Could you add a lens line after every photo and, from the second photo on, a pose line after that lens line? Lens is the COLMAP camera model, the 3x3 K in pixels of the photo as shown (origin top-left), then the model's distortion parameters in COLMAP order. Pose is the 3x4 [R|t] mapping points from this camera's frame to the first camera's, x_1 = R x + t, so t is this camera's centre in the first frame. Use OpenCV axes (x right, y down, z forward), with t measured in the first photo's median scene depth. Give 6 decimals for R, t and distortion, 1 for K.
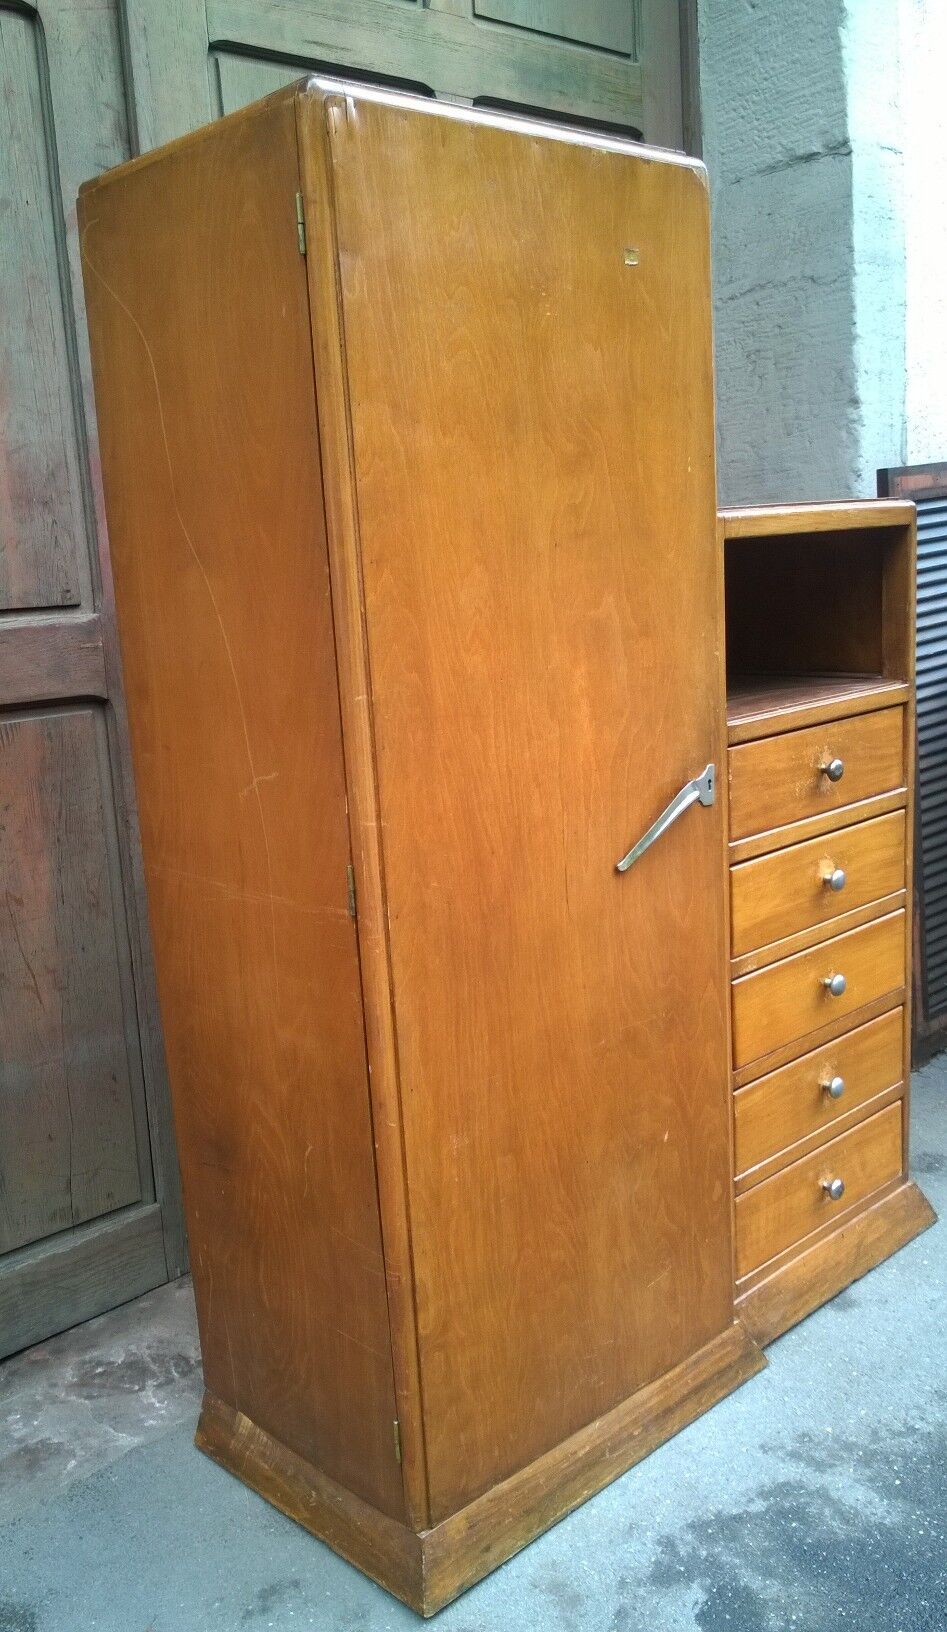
lens RADIAL K [[1440.7, 0, 472.9], [0, 1440.7, 817.7], [0, 0, 1]] dist [0.013587, 0.004069]
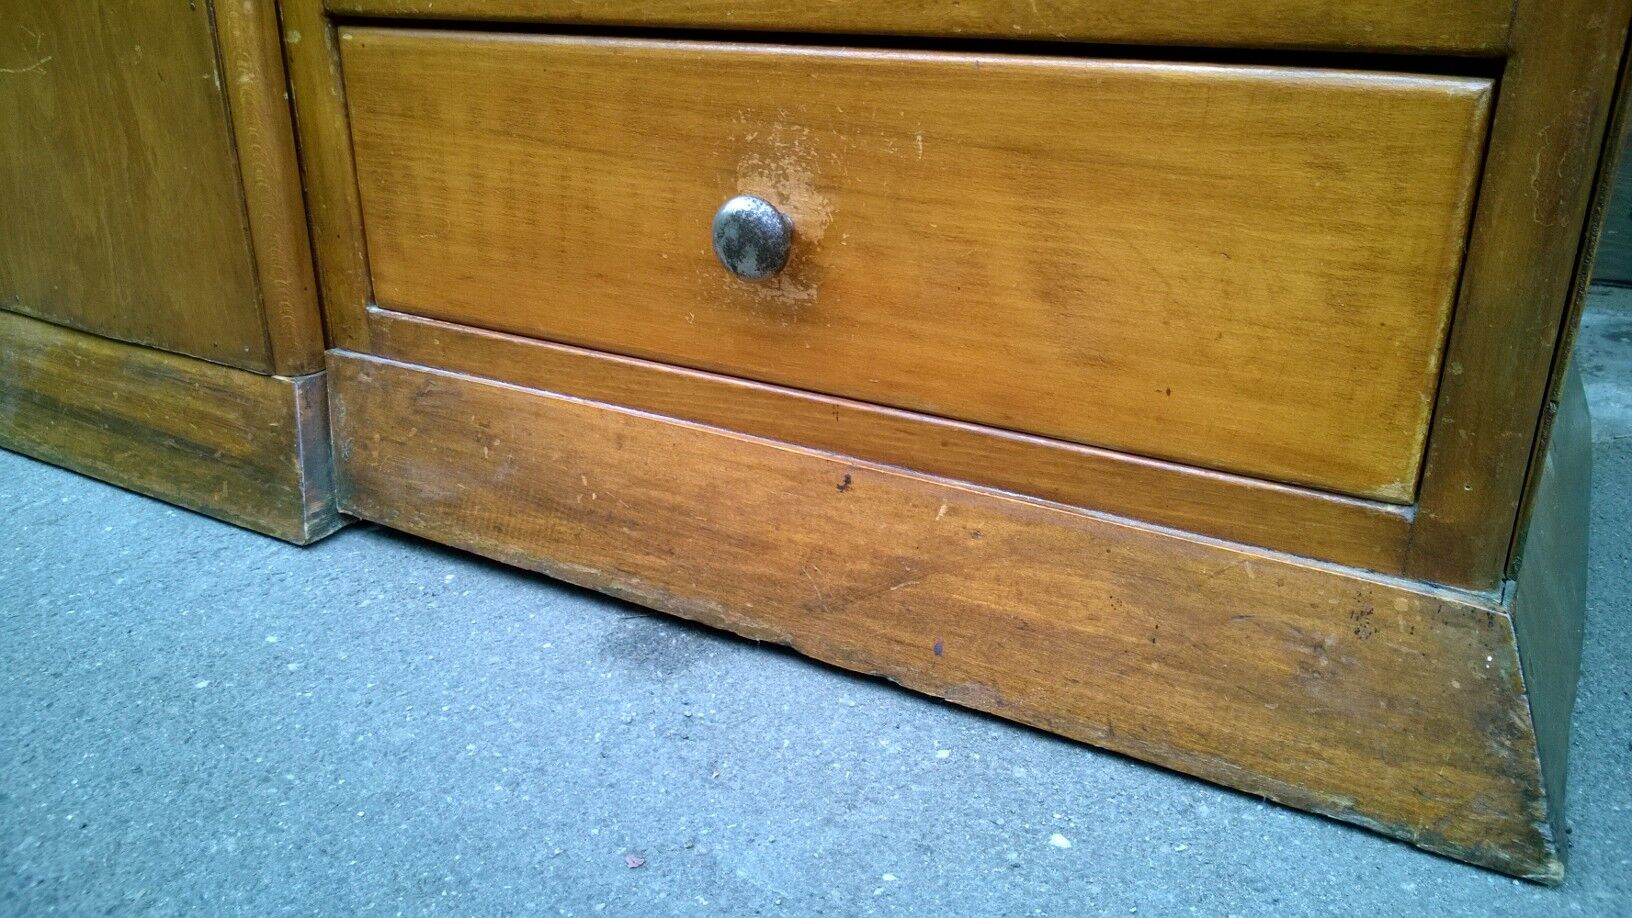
lens RADIAL K [[1266.8, 0, 814.5], [0, 1266.8, 461.3], [0, 0, 1]] dist [0.004852, -0.010152]
pose [[0.264785, 0.405639, -0.874841, 0.495876], [-0.208235, 0.909869, 0.358855, 0.234380], [0.941556, 0.087153, 0.325388, 1.034779]]
